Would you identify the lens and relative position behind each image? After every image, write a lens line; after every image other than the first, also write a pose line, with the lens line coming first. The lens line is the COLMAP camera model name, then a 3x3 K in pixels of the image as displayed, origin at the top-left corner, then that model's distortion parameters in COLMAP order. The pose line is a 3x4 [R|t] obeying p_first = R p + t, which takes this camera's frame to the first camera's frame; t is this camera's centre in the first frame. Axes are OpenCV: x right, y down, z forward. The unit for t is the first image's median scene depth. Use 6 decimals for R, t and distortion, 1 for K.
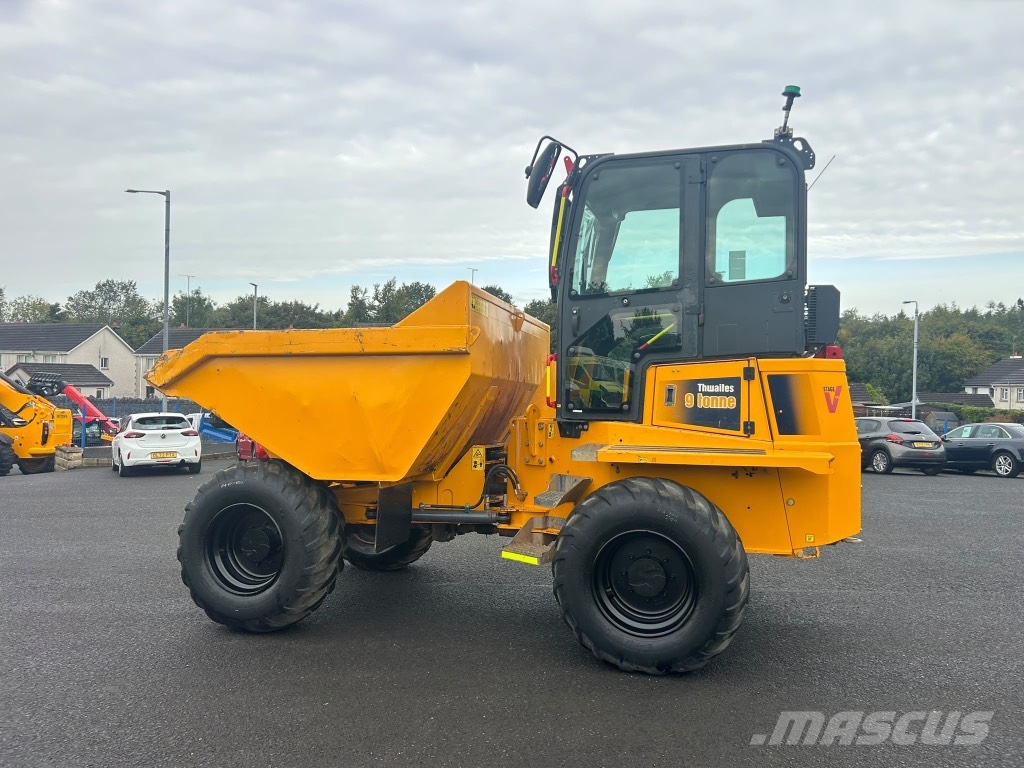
lens RADIAL K [[782.1, 0, 504.1], [0, 782.1, 378.6], [0, 0, 1]] dist [0.058435, -0.062739]
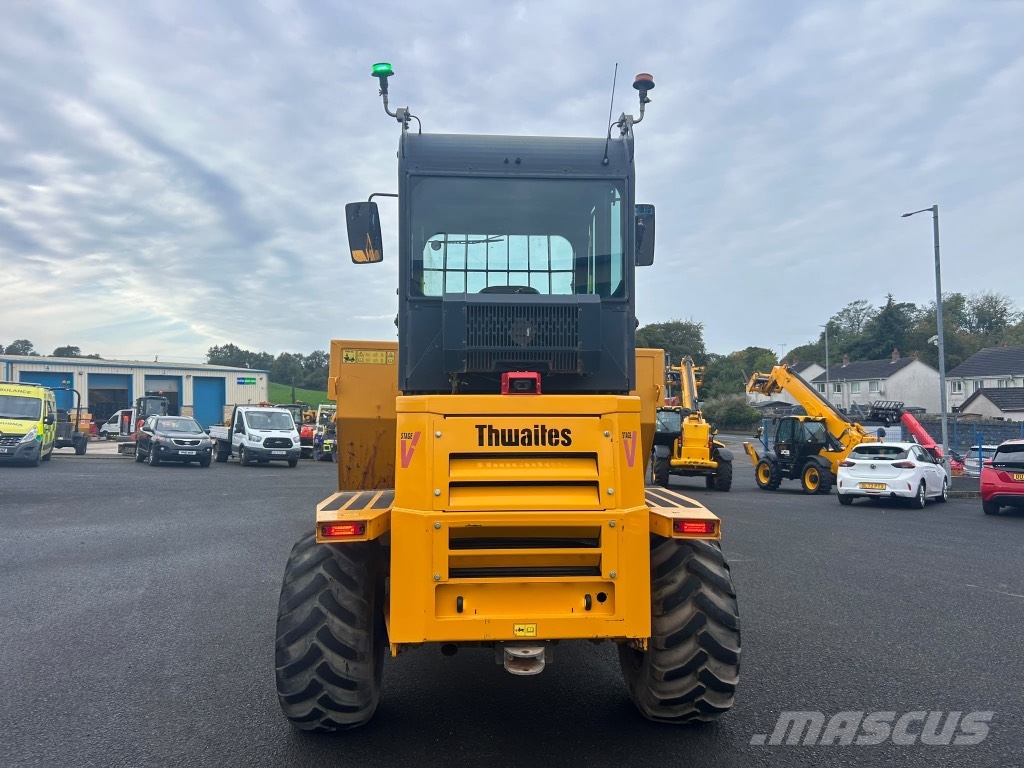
lens RADIAL K [[781.7, 0, 507.5], [0, 781.7, 386.4], [0, 0, 1]] dist [0.066464, -0.068542]
pose [[0.345533, -0.043773, -0.937385, 1.101893], [0.025521, 0.998980, -0.037242, -0.003743], [0.938059, -0.011055, 0.346298, 0.798349]]
